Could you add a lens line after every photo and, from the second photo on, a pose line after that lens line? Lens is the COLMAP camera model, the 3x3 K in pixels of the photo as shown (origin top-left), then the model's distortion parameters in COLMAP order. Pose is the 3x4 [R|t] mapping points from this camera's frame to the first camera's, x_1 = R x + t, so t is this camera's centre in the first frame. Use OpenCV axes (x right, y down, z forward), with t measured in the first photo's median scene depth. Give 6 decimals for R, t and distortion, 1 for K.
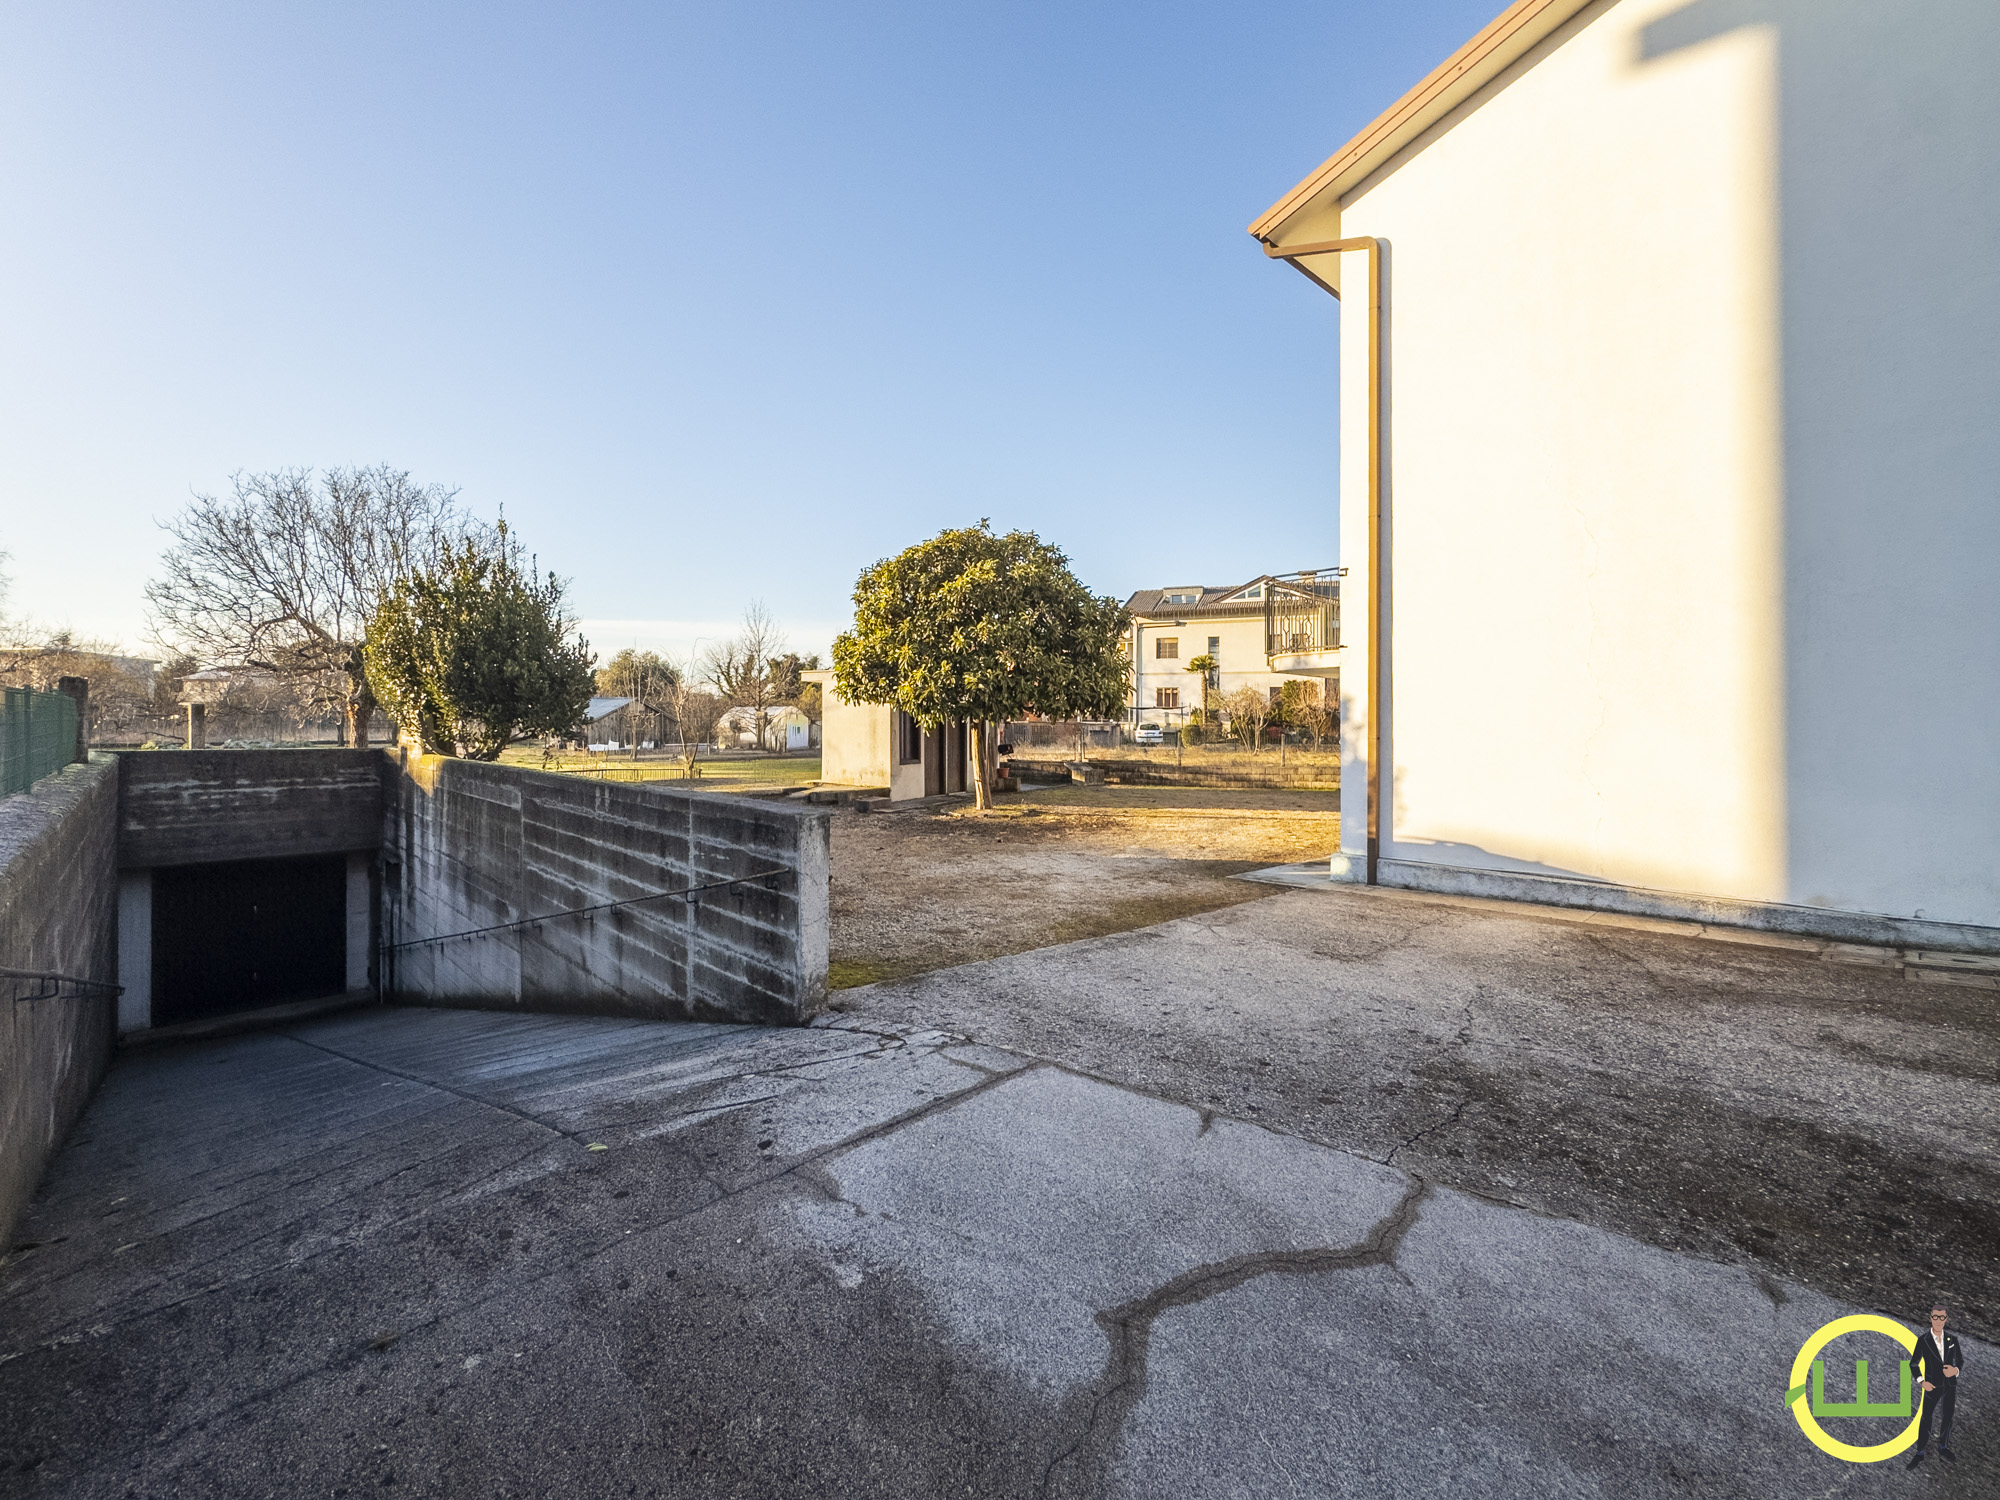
lens RADIAL K [[802.1, 0, 1000.0], [0, 802.1, 750.0], [0, 0, 1]] dist [0.000509, -0.000041]
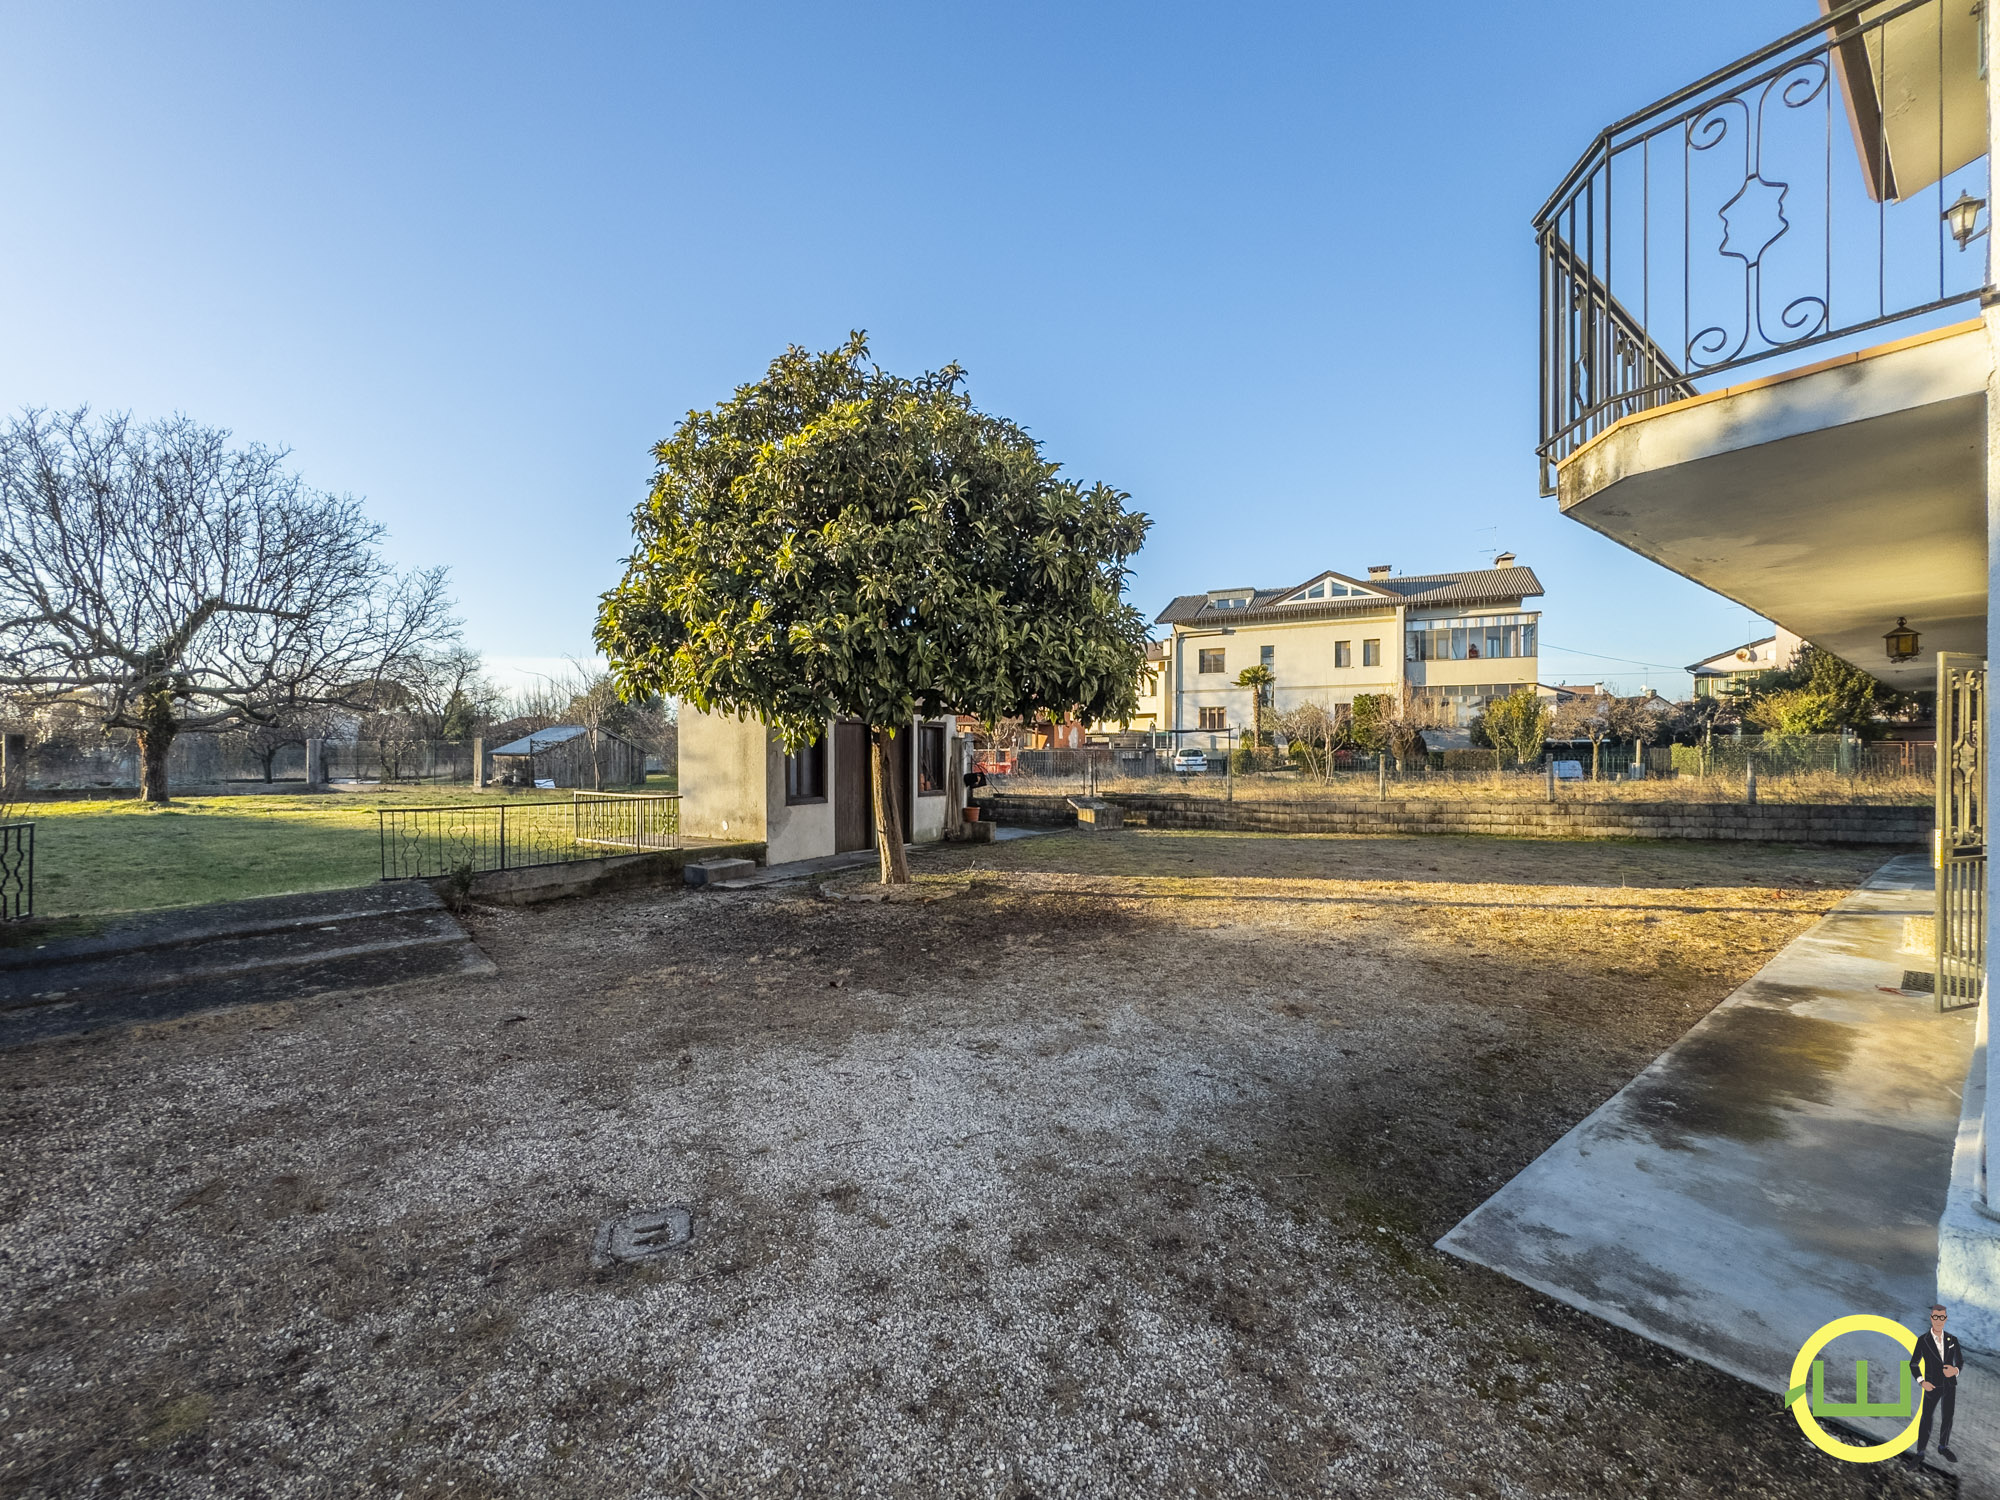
lens RADIAL K [[785.7, 0, 1012.8], [0, 785.7, 808.3], [0, 0, 1]] dist [-0.001120, -0.000163]
pose [[0.999075, -0.007121, -0.042417, 0.062296], [0.008550, 0.999398, 0.033619, 0.000819], [0.042152, -0.033951, 0.998534, 0.303410]]
